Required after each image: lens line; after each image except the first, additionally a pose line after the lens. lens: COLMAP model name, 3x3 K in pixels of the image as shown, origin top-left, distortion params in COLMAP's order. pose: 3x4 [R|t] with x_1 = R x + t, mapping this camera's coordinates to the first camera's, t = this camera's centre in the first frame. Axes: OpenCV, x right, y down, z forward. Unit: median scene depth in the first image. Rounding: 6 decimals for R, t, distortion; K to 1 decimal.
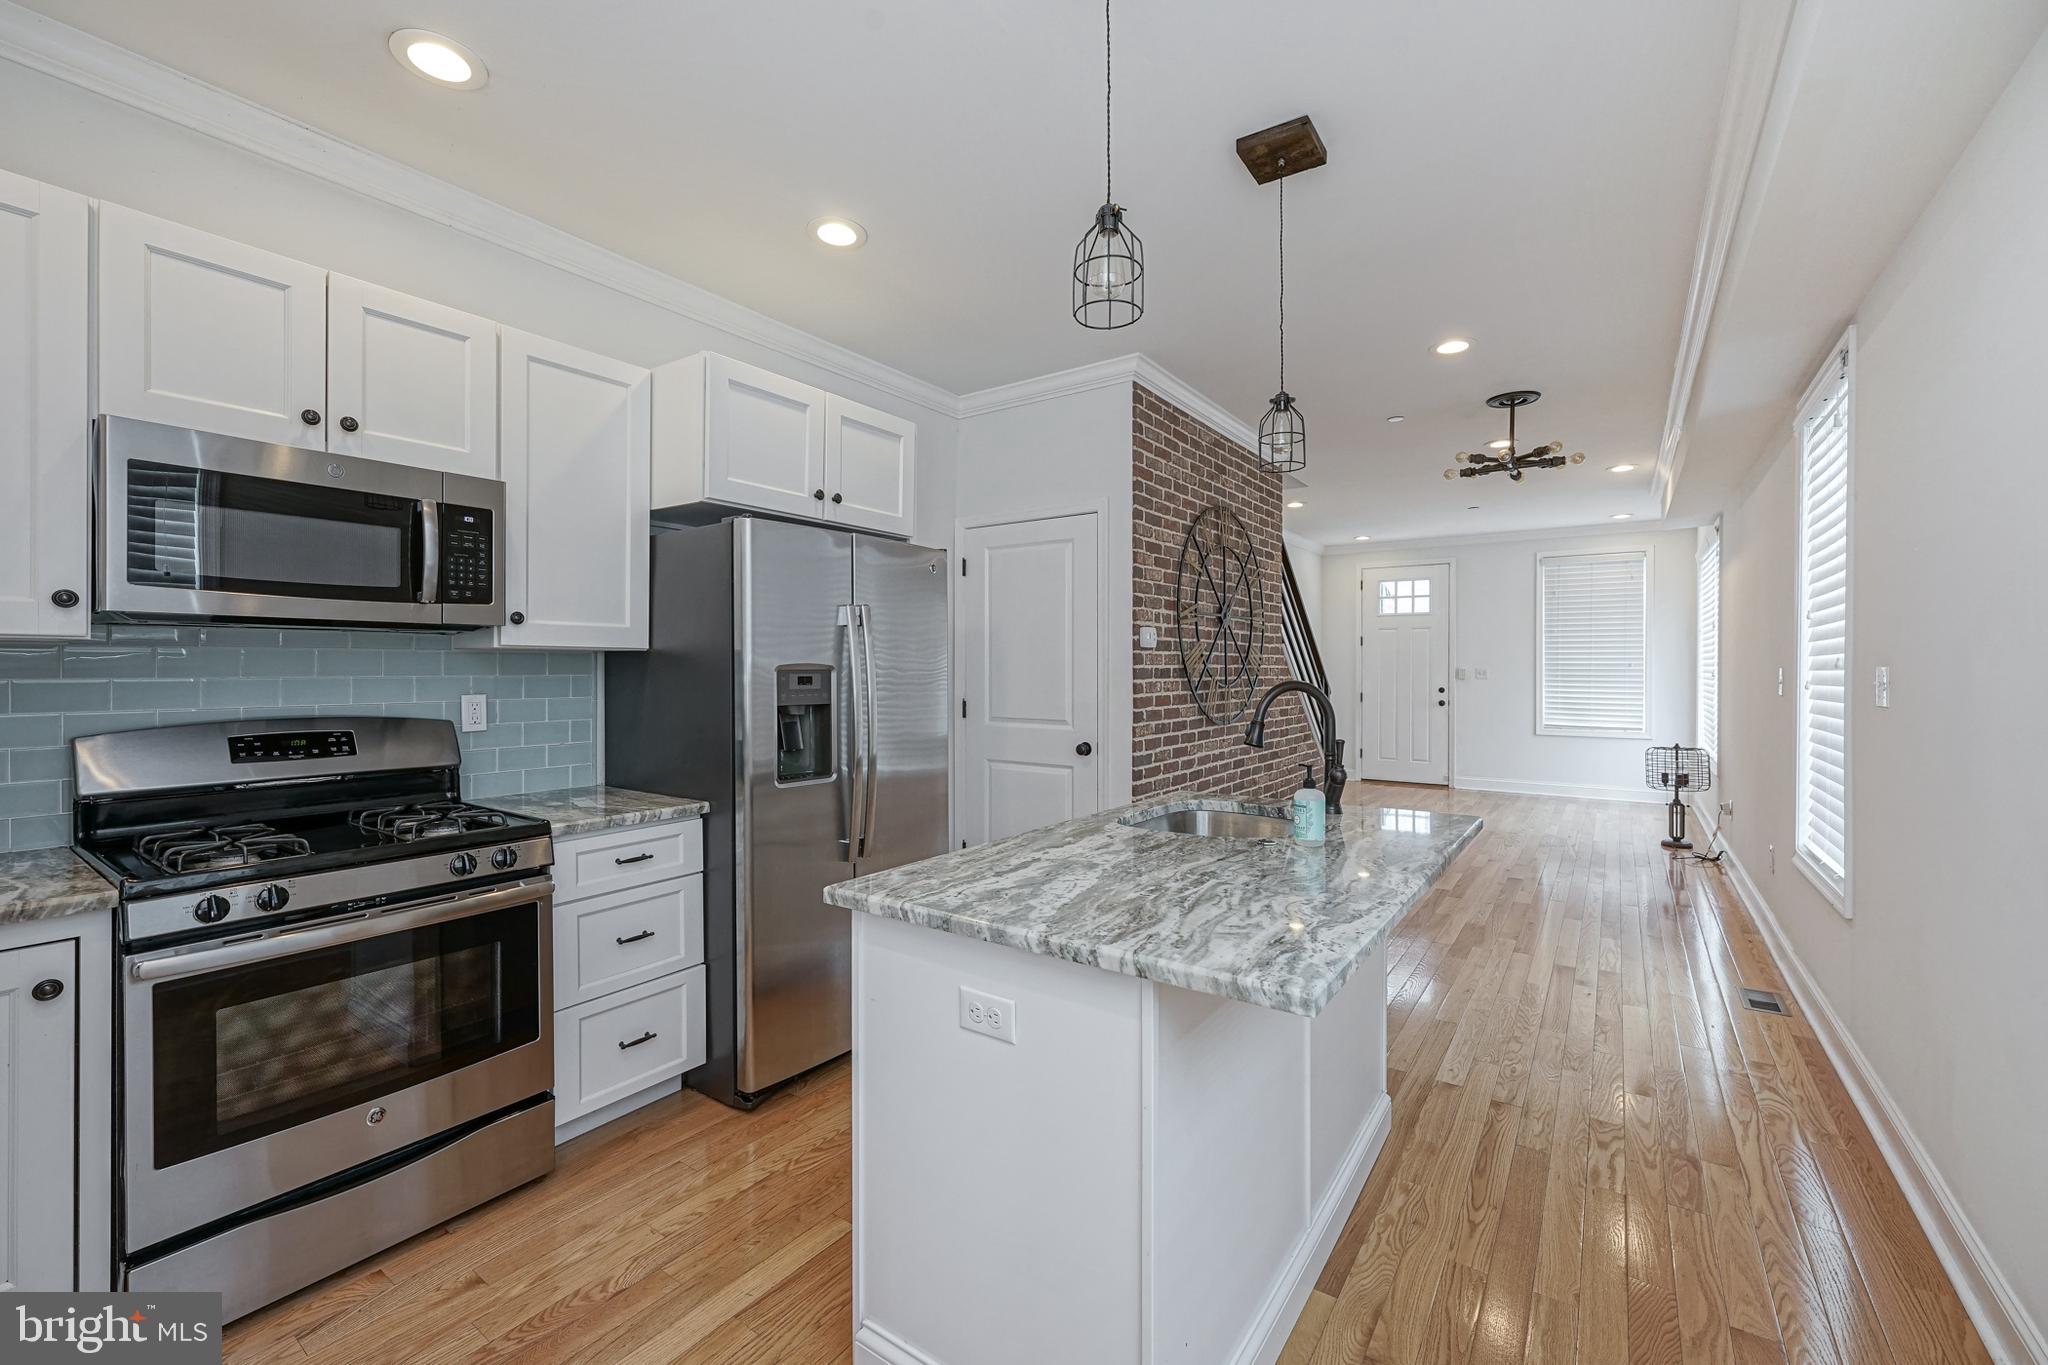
lens RADIAL K [[836.4, 0, 1041.8], [0, 836.4, 675.4], [0, 0, 1]] dist [-0.007917, 0.002199]
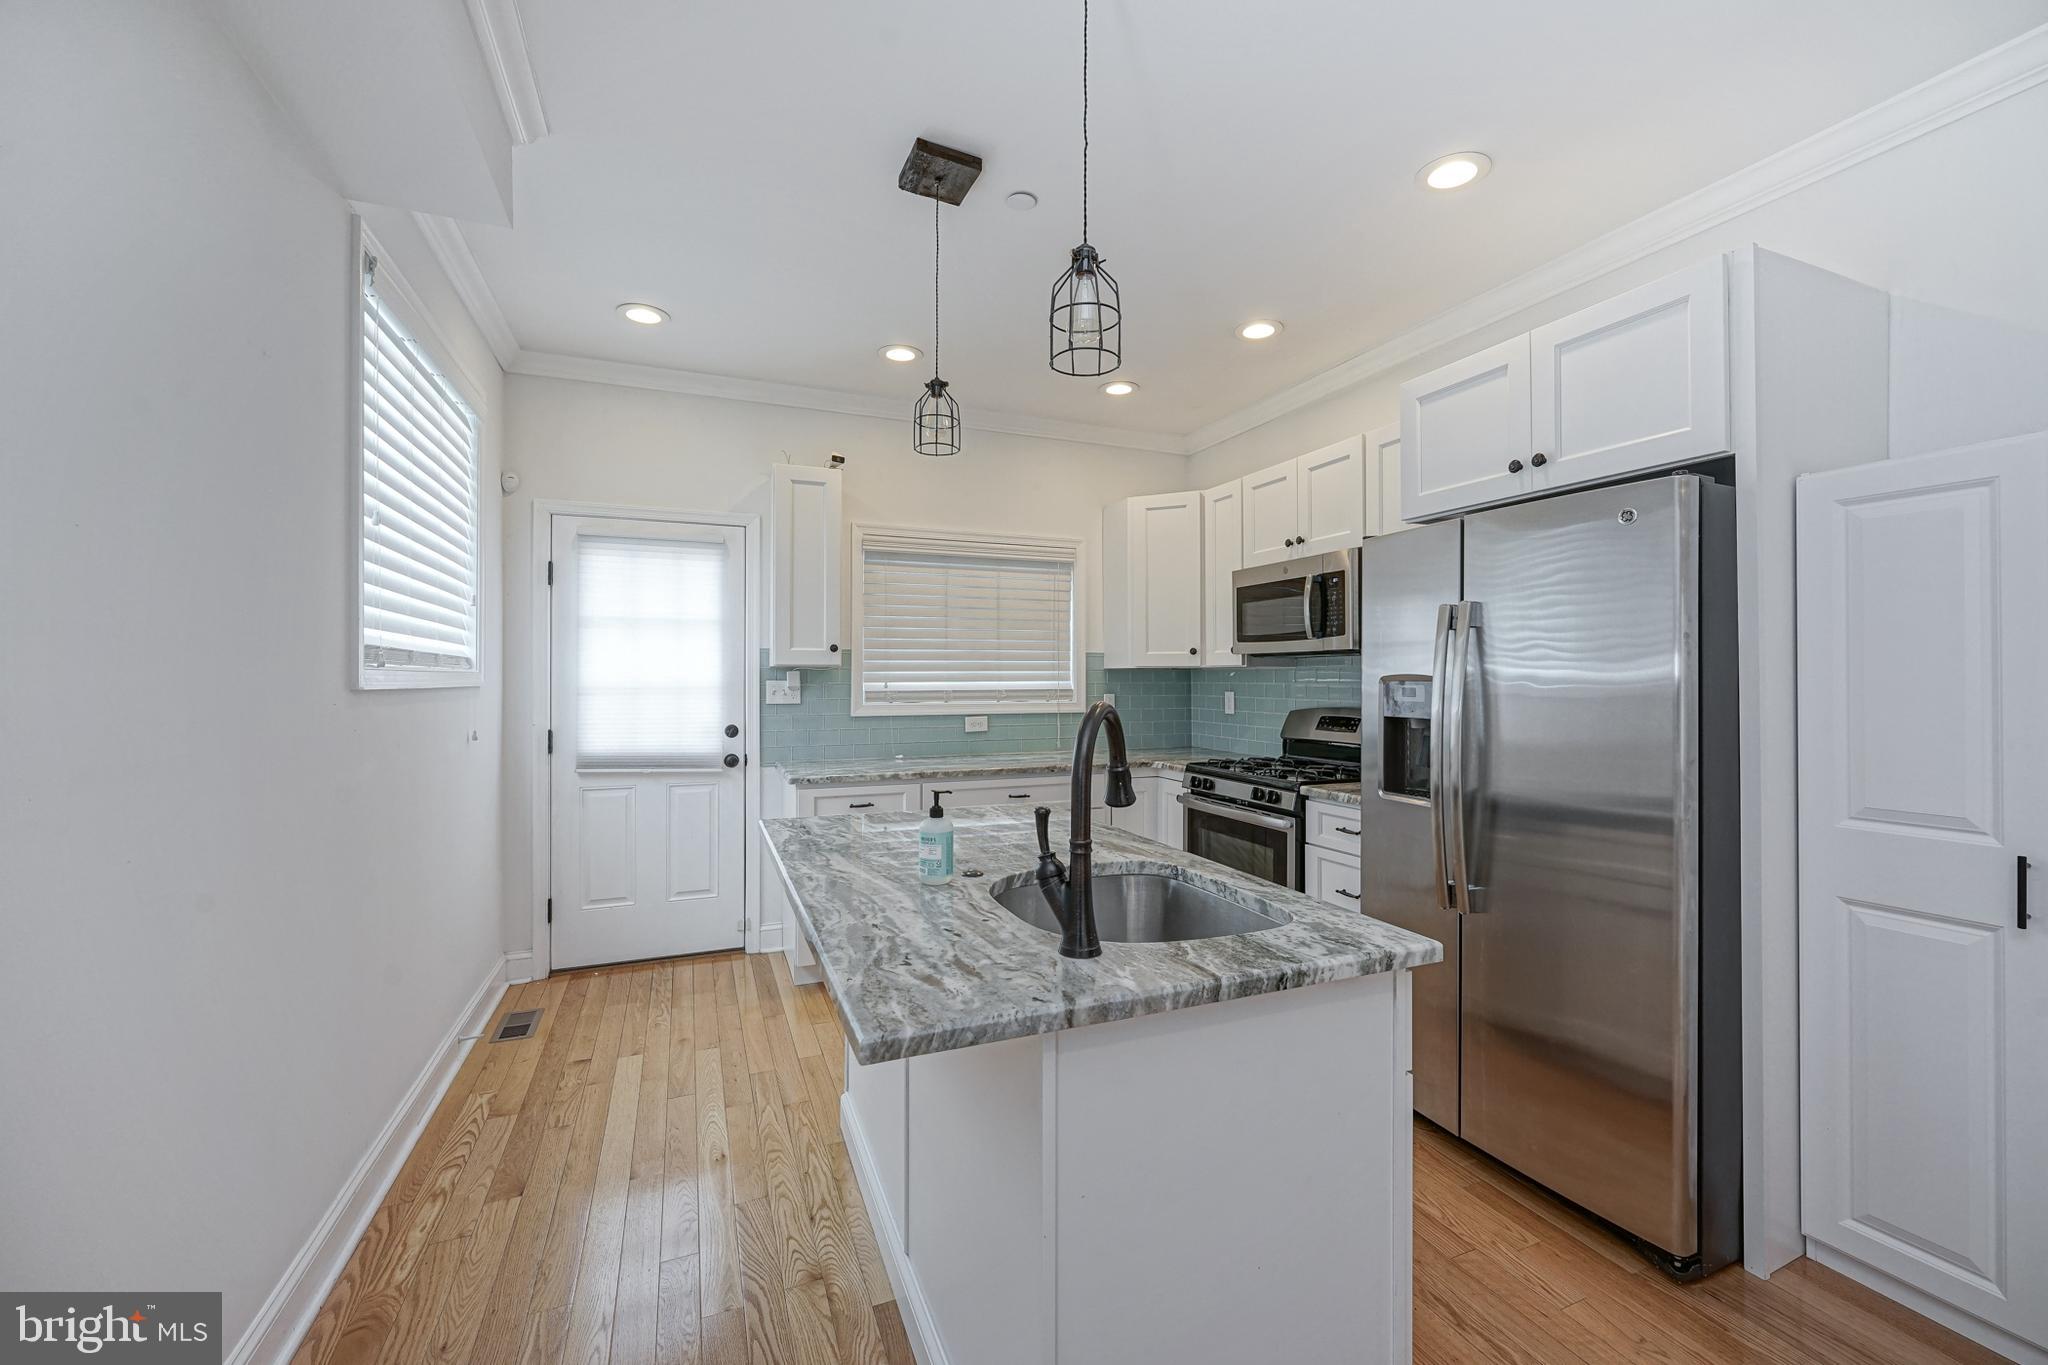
lens RADIAL K [[836.4, 0, 1040.4], [0, 836.4, 676.7], [0, 0, 1]] dist [-0.007917, 0.002199]
pose [[-0.540422, -0.000624, -0.841394, 0.786401], [-0.004619, 0.999987, 0.002225, -0.011701], [0.841382, 0.005089, -0.540418, 1.230662]]
